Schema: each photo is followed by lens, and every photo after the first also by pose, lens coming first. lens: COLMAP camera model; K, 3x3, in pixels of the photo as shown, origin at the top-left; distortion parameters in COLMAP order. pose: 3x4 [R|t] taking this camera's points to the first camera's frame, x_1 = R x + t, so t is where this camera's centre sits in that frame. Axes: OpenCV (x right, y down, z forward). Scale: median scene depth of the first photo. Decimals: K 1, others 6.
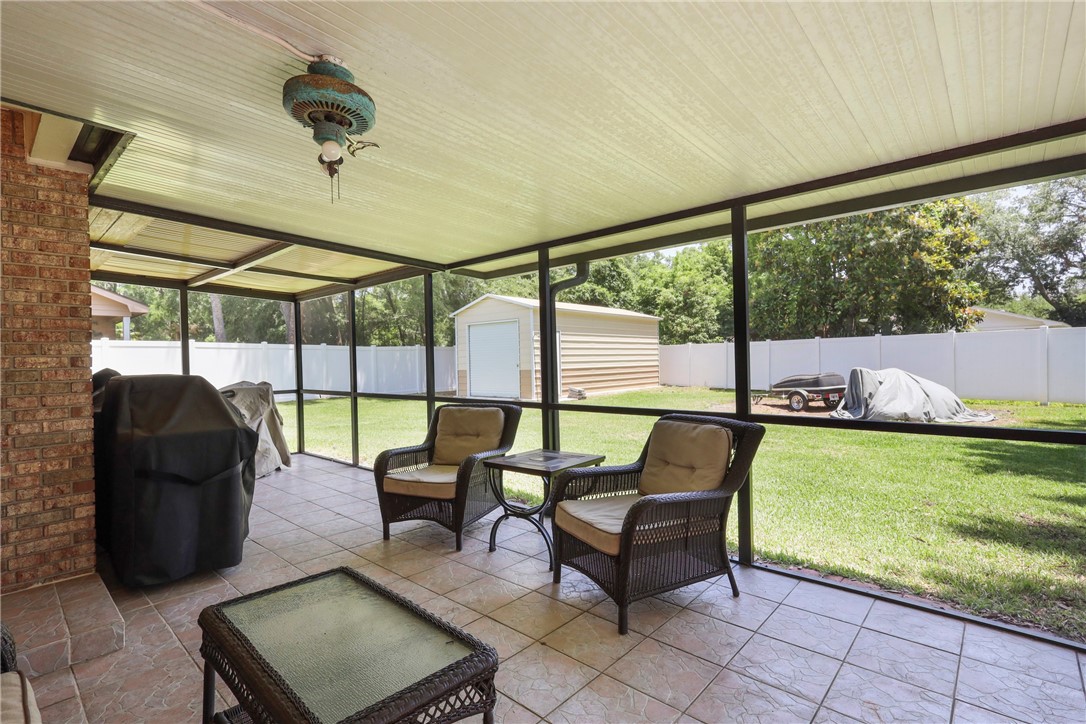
lens RADIAL K [[503.2, 0, 543.0], [0, 503.2, 362.0], [0, 0, 1]] dist [-0.002911, 0.000637]
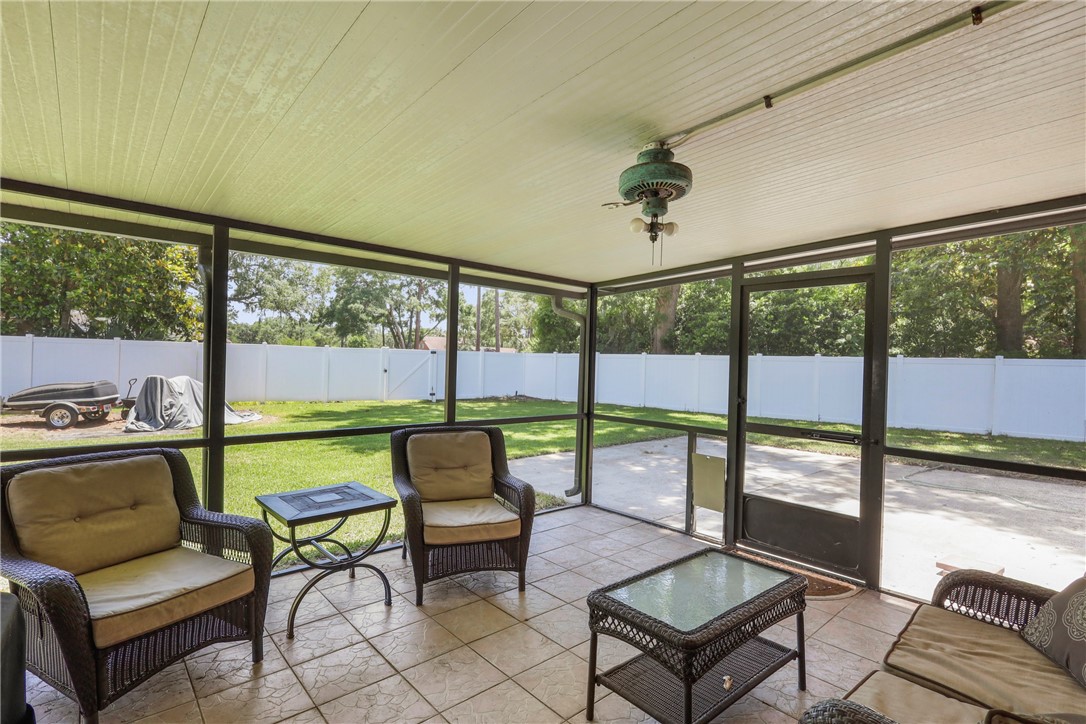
lens RADIAL K [[503.5, 0, 543.0], [0, 503.5, 362.0], [0, 0, 1]] dist [0.002211, 0.000618]
pose [[0.106135, 0.023367, 0.994077, -0.492033], [-0.014450, 0.999655, -0.021955, -0.004806], [-0.994247, -0.012034, 0.106436, 0.365853]]
